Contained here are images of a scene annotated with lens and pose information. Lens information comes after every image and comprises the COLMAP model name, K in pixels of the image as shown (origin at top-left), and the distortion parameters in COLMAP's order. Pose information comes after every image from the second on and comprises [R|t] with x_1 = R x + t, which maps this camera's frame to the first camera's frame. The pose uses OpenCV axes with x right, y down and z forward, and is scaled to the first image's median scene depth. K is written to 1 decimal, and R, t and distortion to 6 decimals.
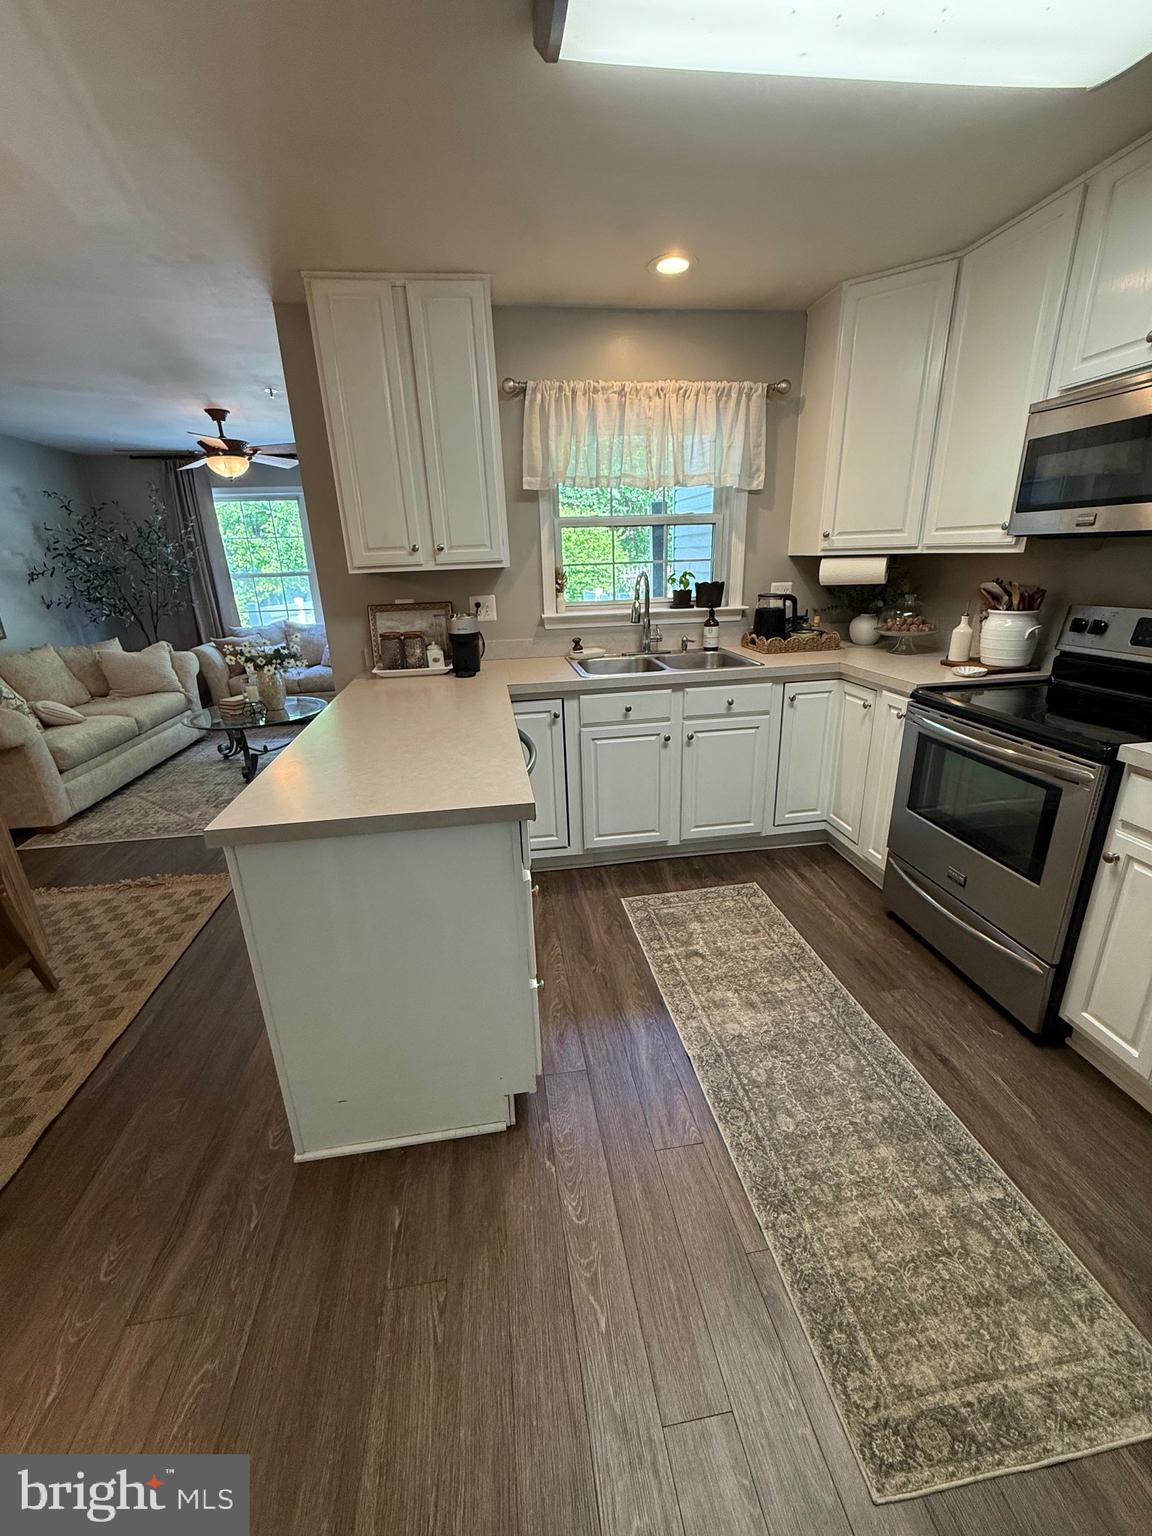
lens RADIAL K [[612.0, 0, 572.7], [0, 612.0, 763.9], [0, 0, 1]] dist [-0.000619, -0.000011]
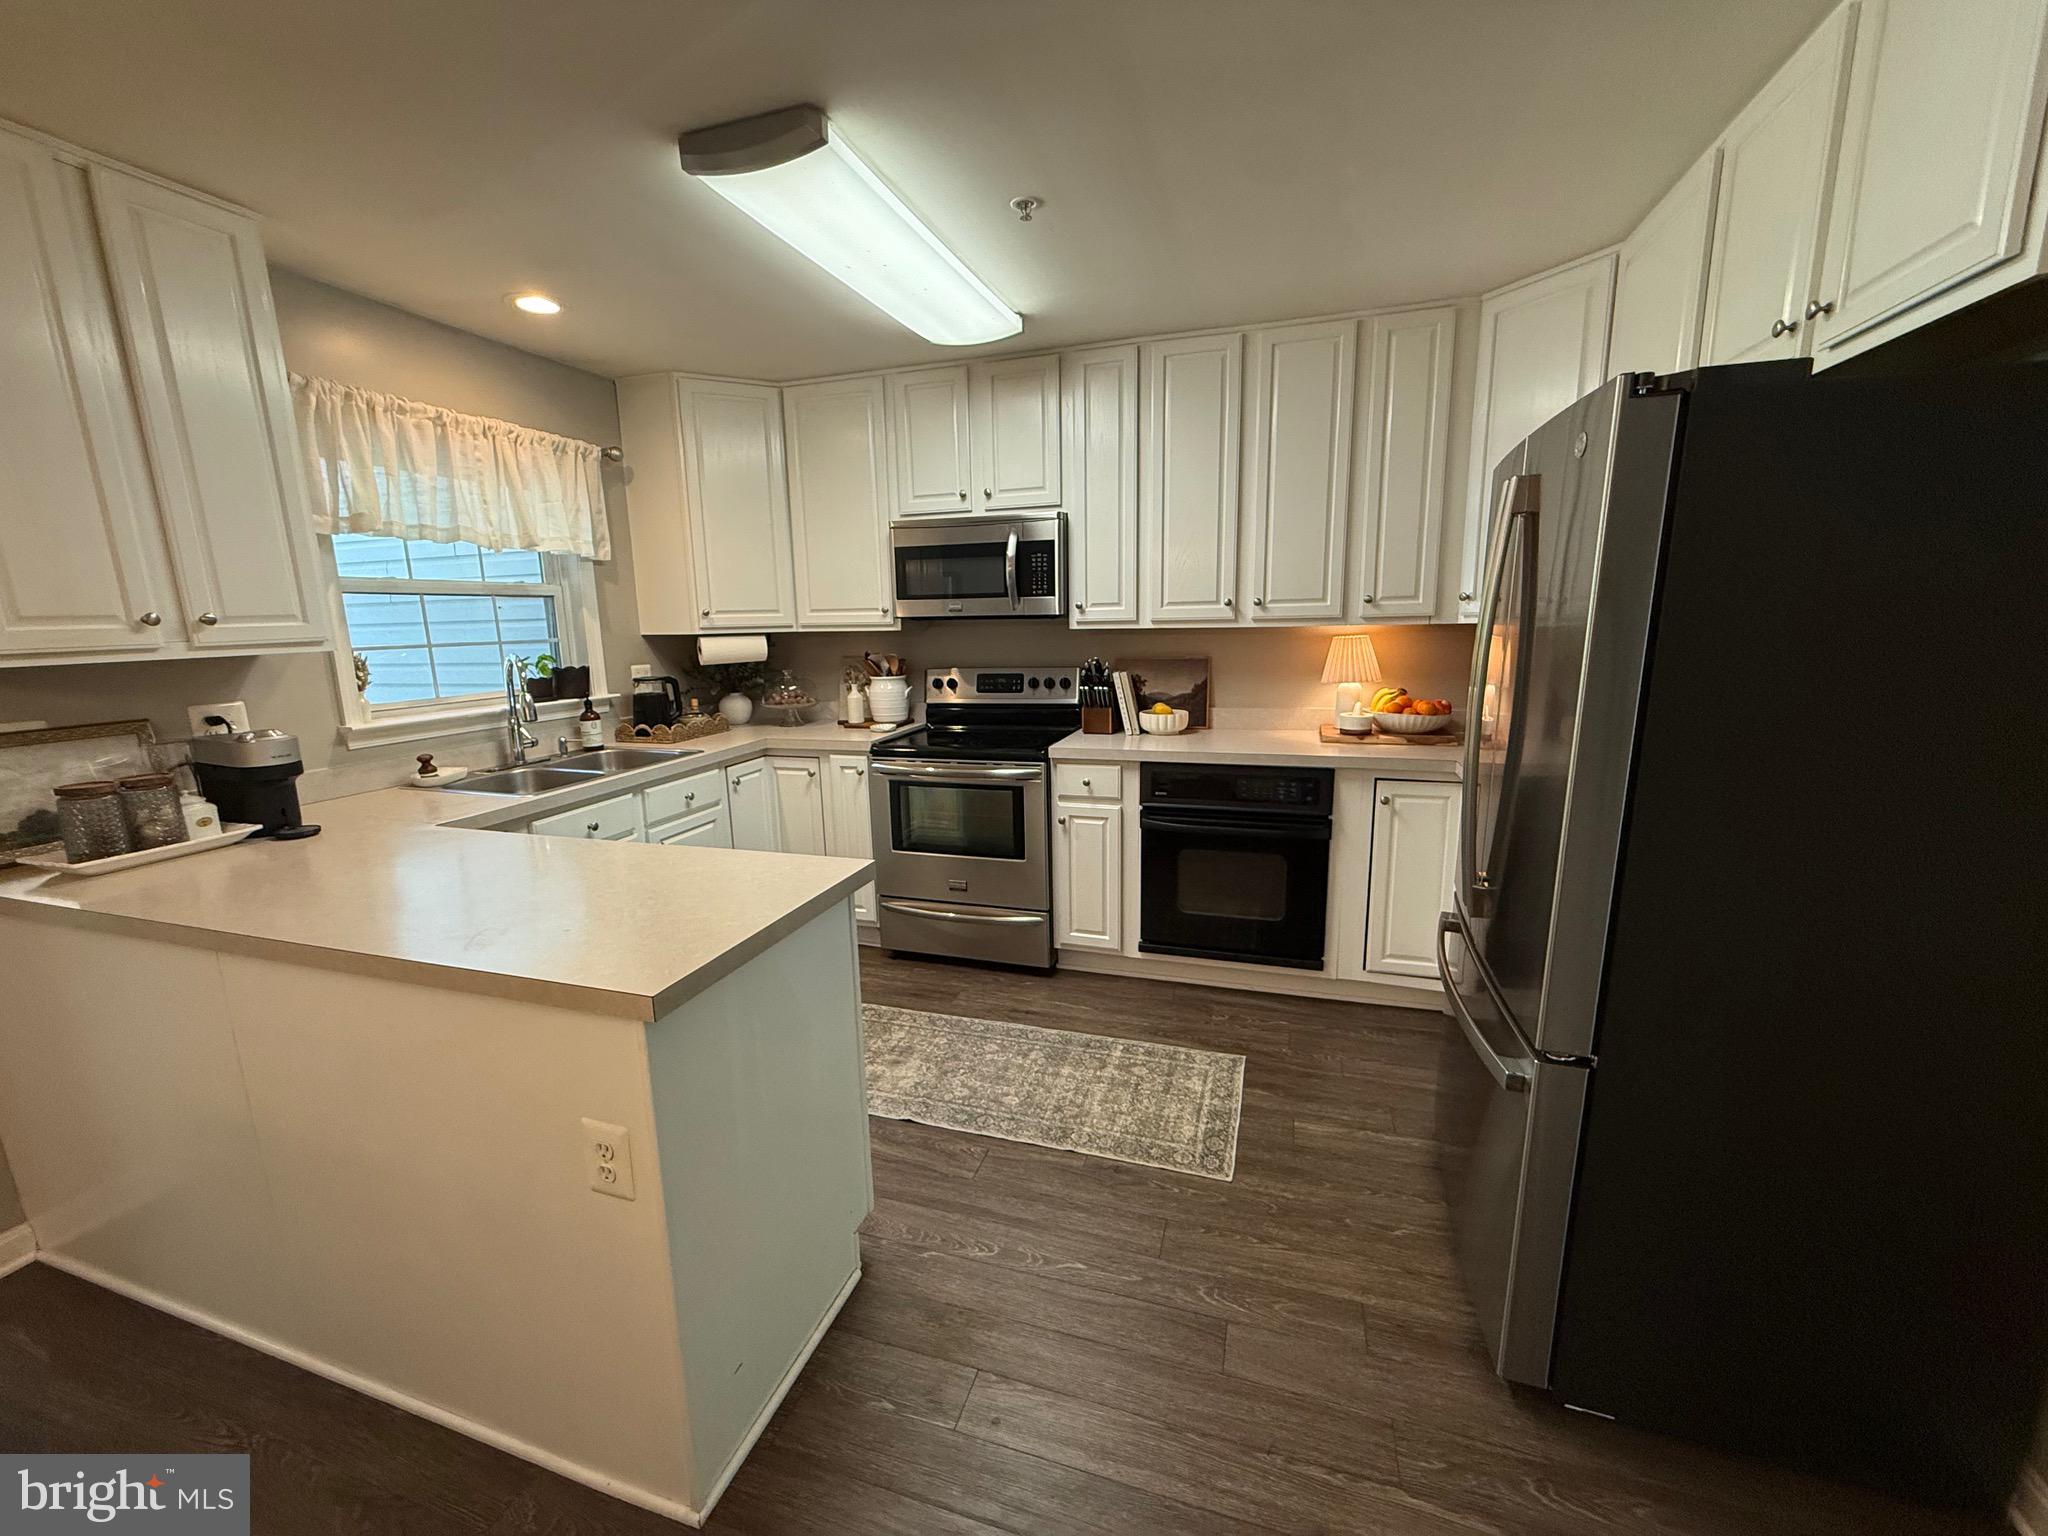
lens RADIAL K [[816.0, 0, 1017.5], [0, 816.0, 770.9], [0, 0, 1]] dist [-0.000619, -0.000011]
pose [[0.445367, -0.147436, 0.883126, -0.542898], [0.296010, 0.955131, 0.010177, -0.011036], [-0.845001, 0.256882, 0.469026, 0.063565]]
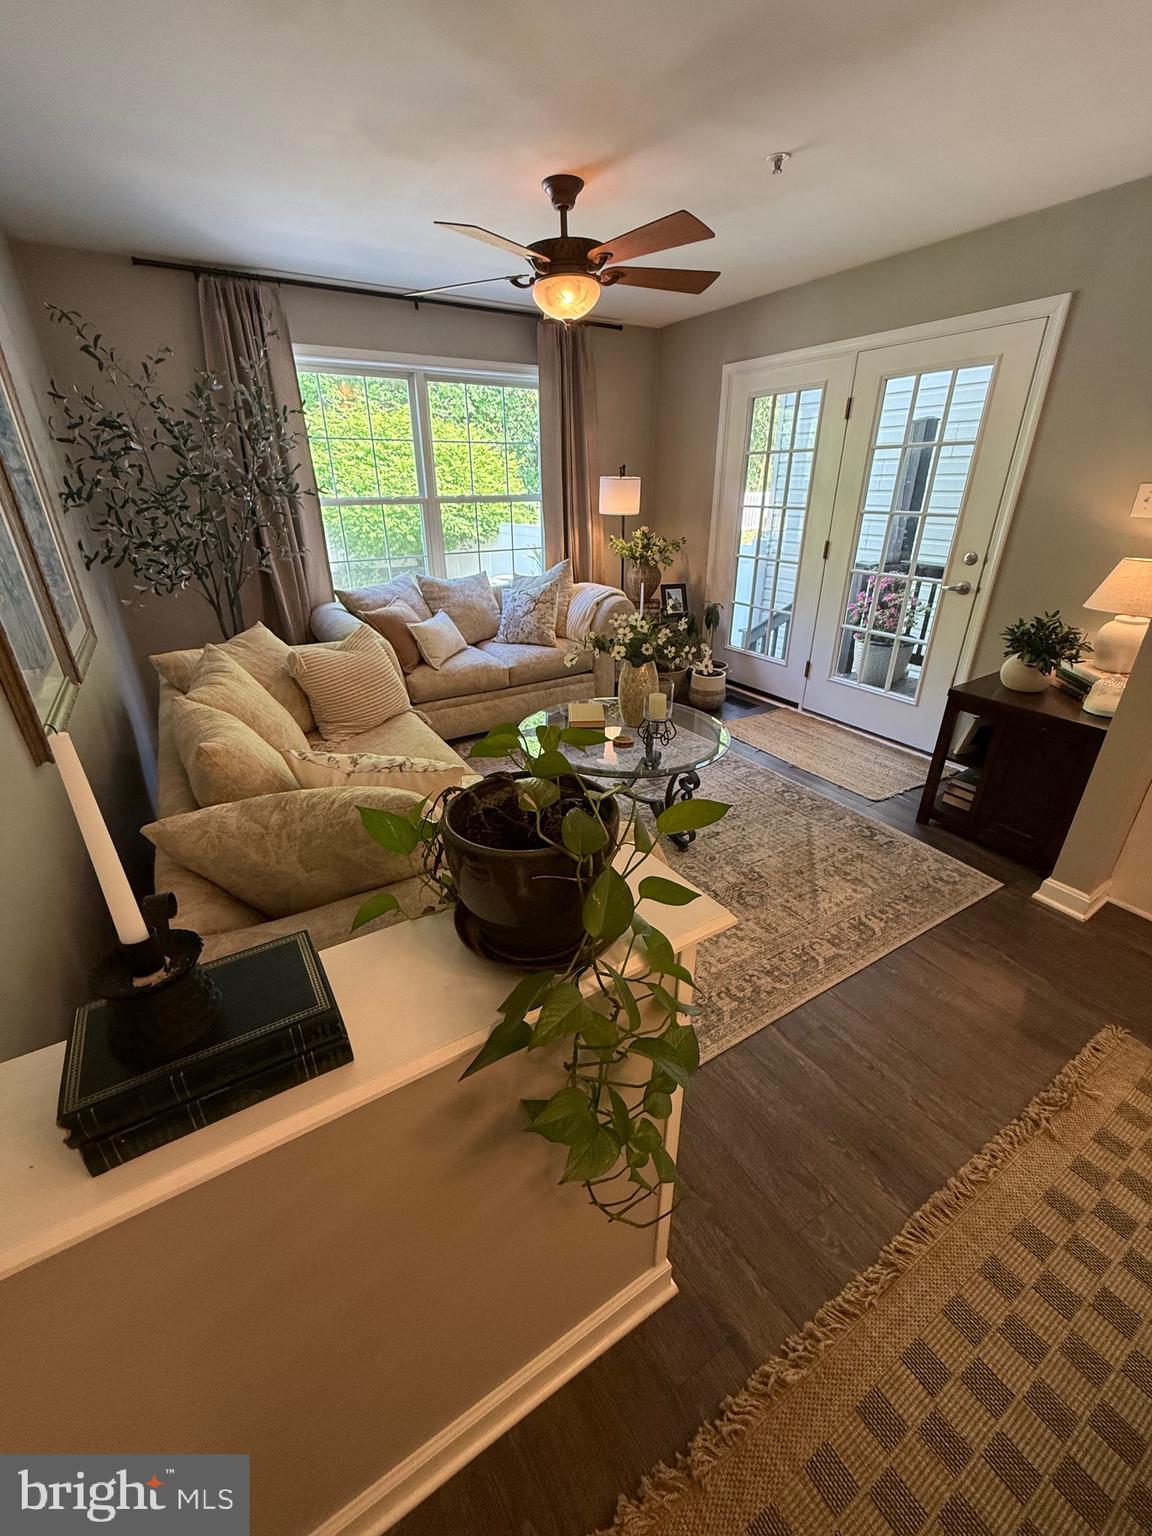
lens RADIAL K [[612.0, 0, 572.7], [0, 612.0, 763.9], [0, 0, 1]] dist [-0.000619, -0.000011]
pose [[0.916614, -0.146370, 0.372014, -1.336193], [0.107301, 0.986494, 0.123758, -0.226830], [-0.385104, -0.073520, 0.919940, 0.744504]]
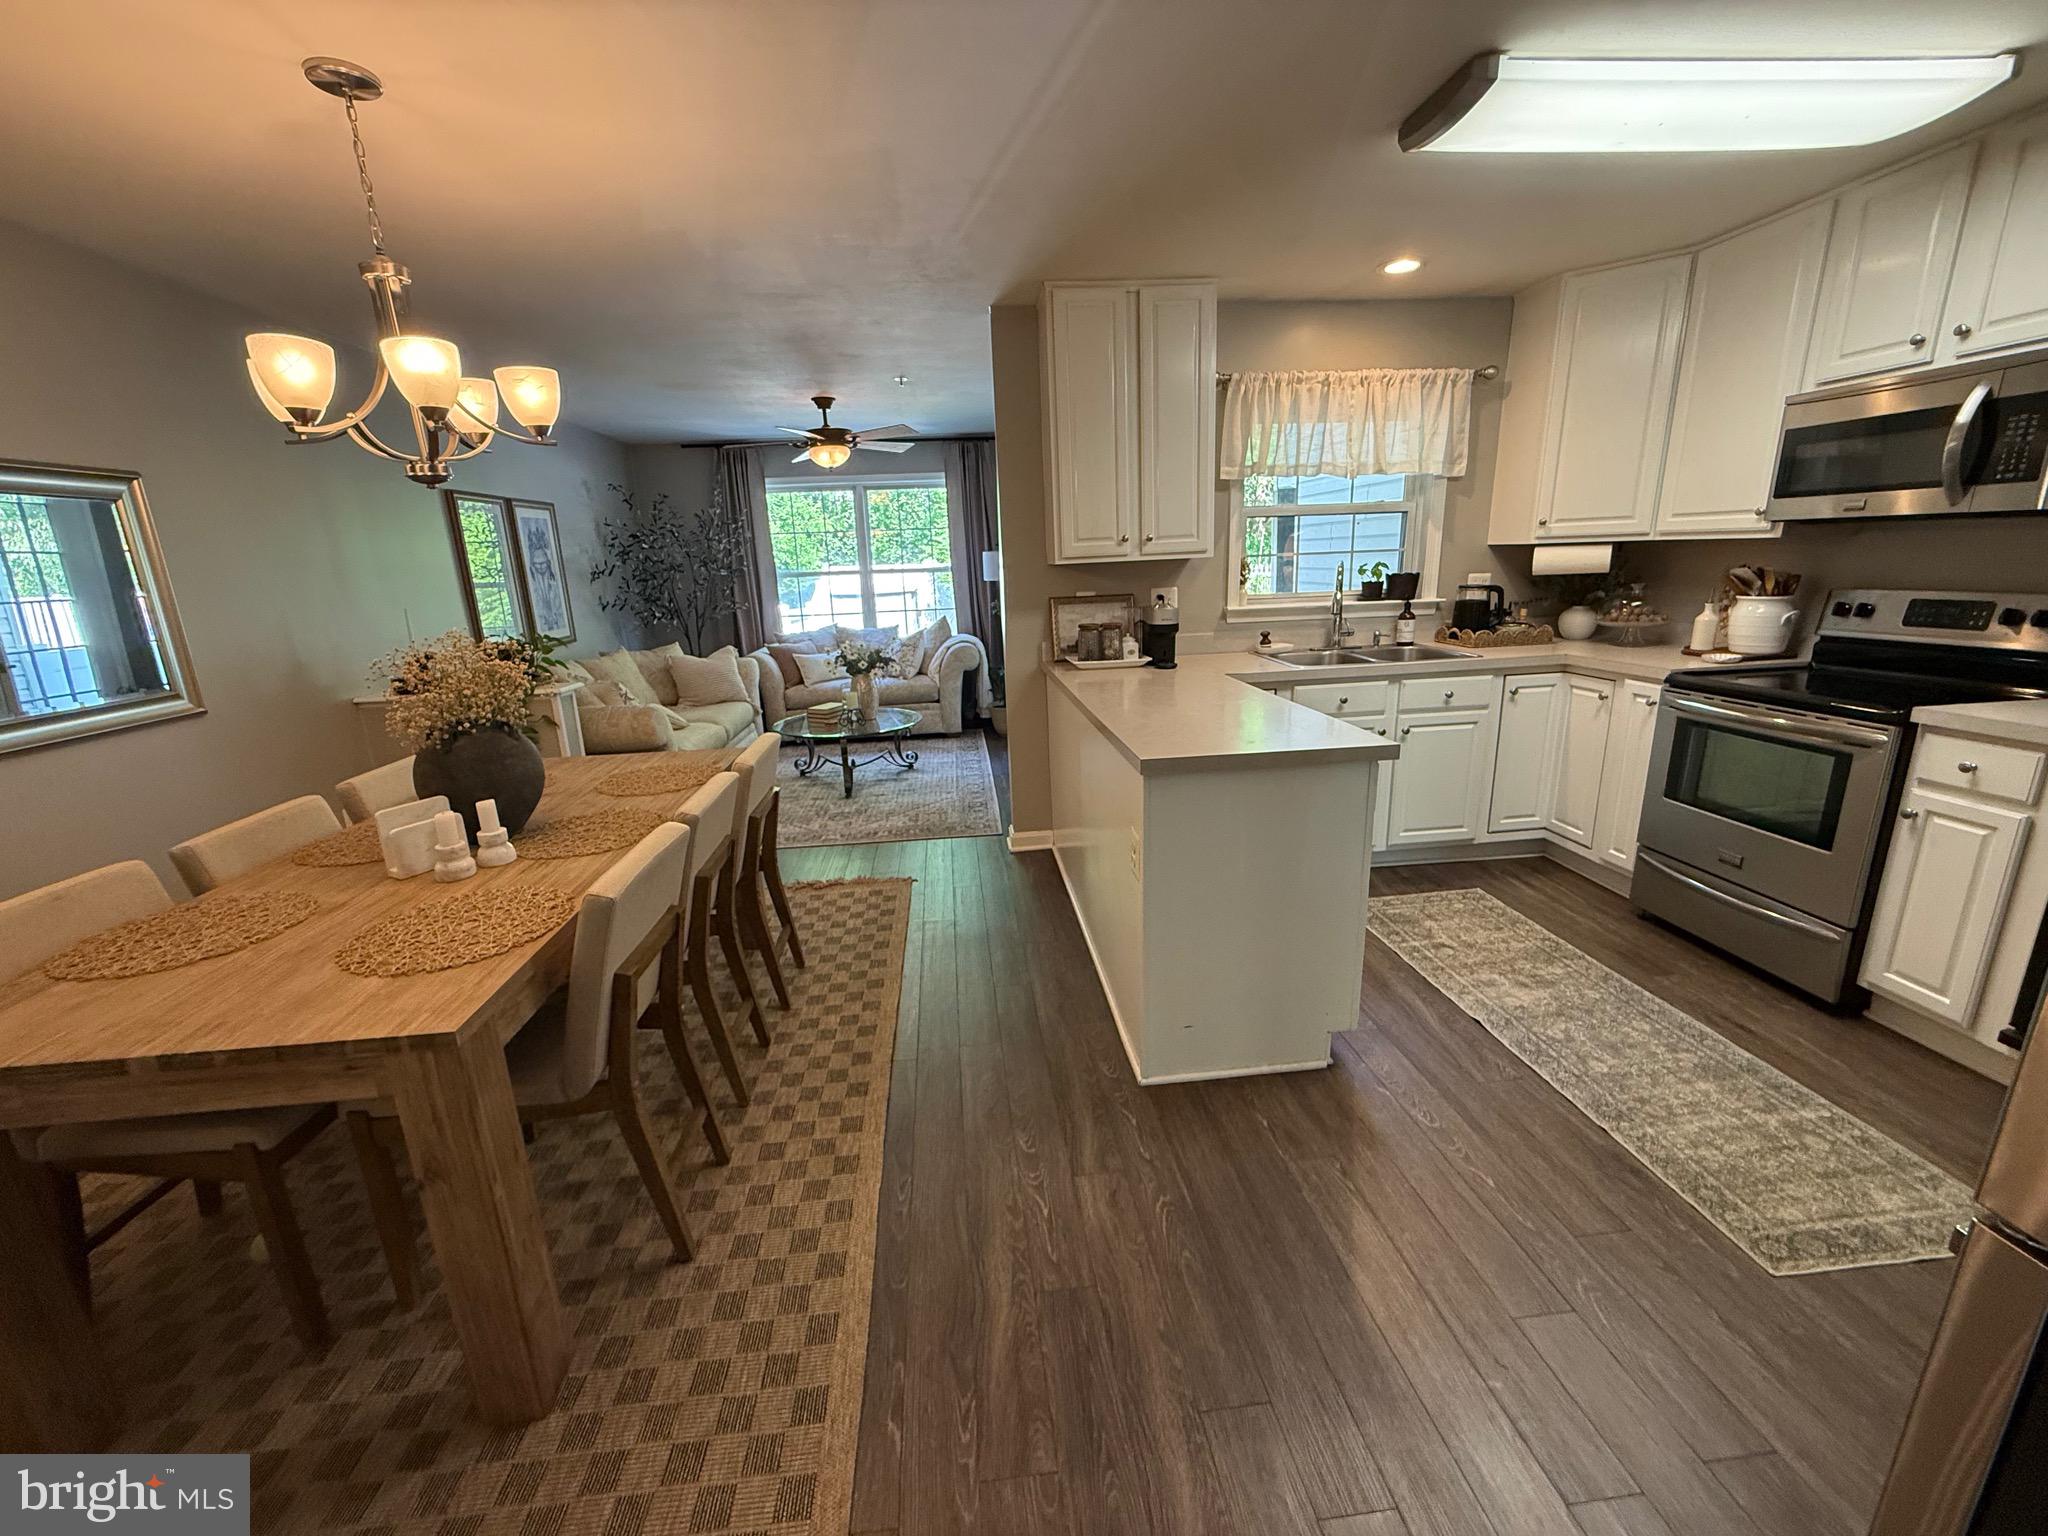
lens RADIAL K [[816.0, 0, 1017.5], [0, 816.0, 770.9], [0, 0, 1]] dist [-0.000619, -0.000011]
pose [[0.998658, 0.007352, -0.051258, -0.345611], [-0.010866, 0.997585, -0.068608, 0.110923], [0.050630, 0.069073, 0.996326, -0.288044]]
